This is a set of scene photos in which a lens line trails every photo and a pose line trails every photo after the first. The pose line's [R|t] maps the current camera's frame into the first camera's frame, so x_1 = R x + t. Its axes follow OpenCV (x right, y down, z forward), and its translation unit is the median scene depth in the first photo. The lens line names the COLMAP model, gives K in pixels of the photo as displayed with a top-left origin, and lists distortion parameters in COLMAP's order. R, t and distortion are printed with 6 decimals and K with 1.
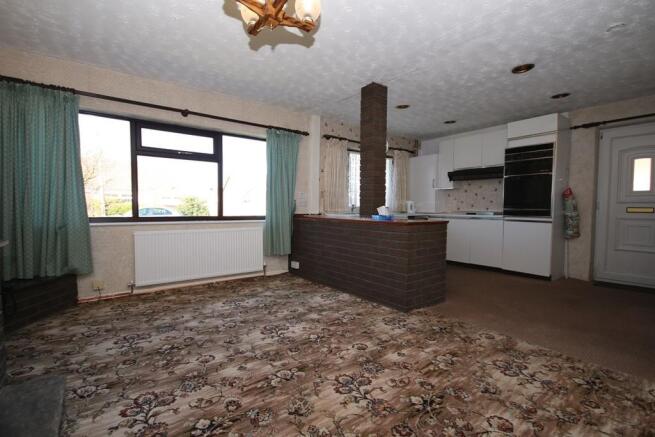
lens RADIAL K [[299.9, 0, 327.5], [0, 299.9, 218.5], [0, 0, 1]] dist [-0.000276, -0.000156]
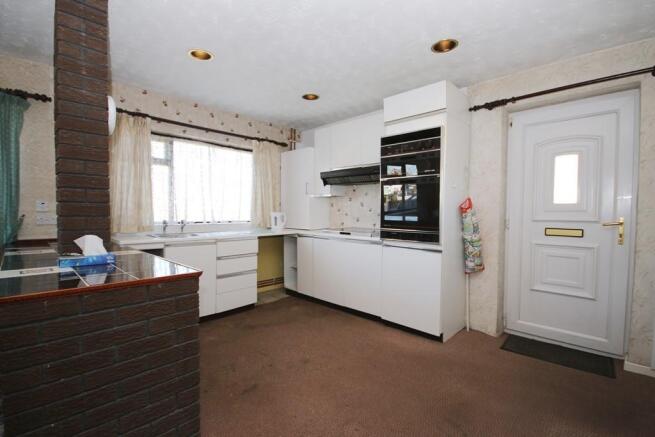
lens RADIAL K [[299.9, 0, 327.5], [0, 299.9, 218.5], [0, 0, 1]] dist [-0.000276, -0.000156]
pose [[0.989285, -0.002936, 0.145965, 0.396726], [0.004184, 0.999957, -0.008246, -0.052105], [-0.145935, 0.008769, 0.989255, 0.384905]]
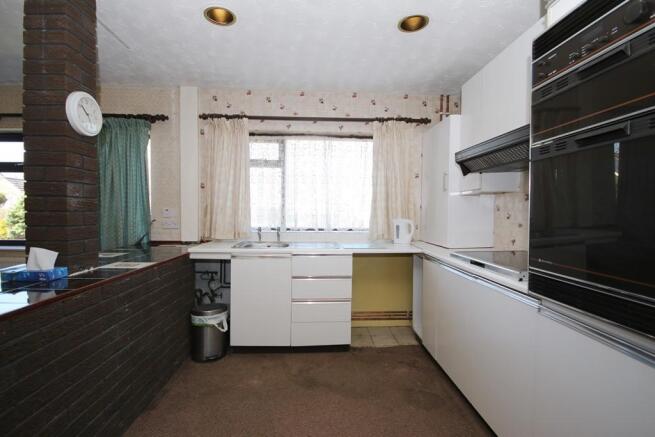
lens RADIAL K [[310.2, 0, 327.5], [0, 310.2, 218.5], [0, 0, 1]] dist [0.018414, 0.000188]
pose [[0.821360, 0.012912, -0.570265, 0.634401], [-0.021161, 0.999745, -0.007842, -0.072637], [0.570018, 0.018508, 0.821424, 0.689436]]
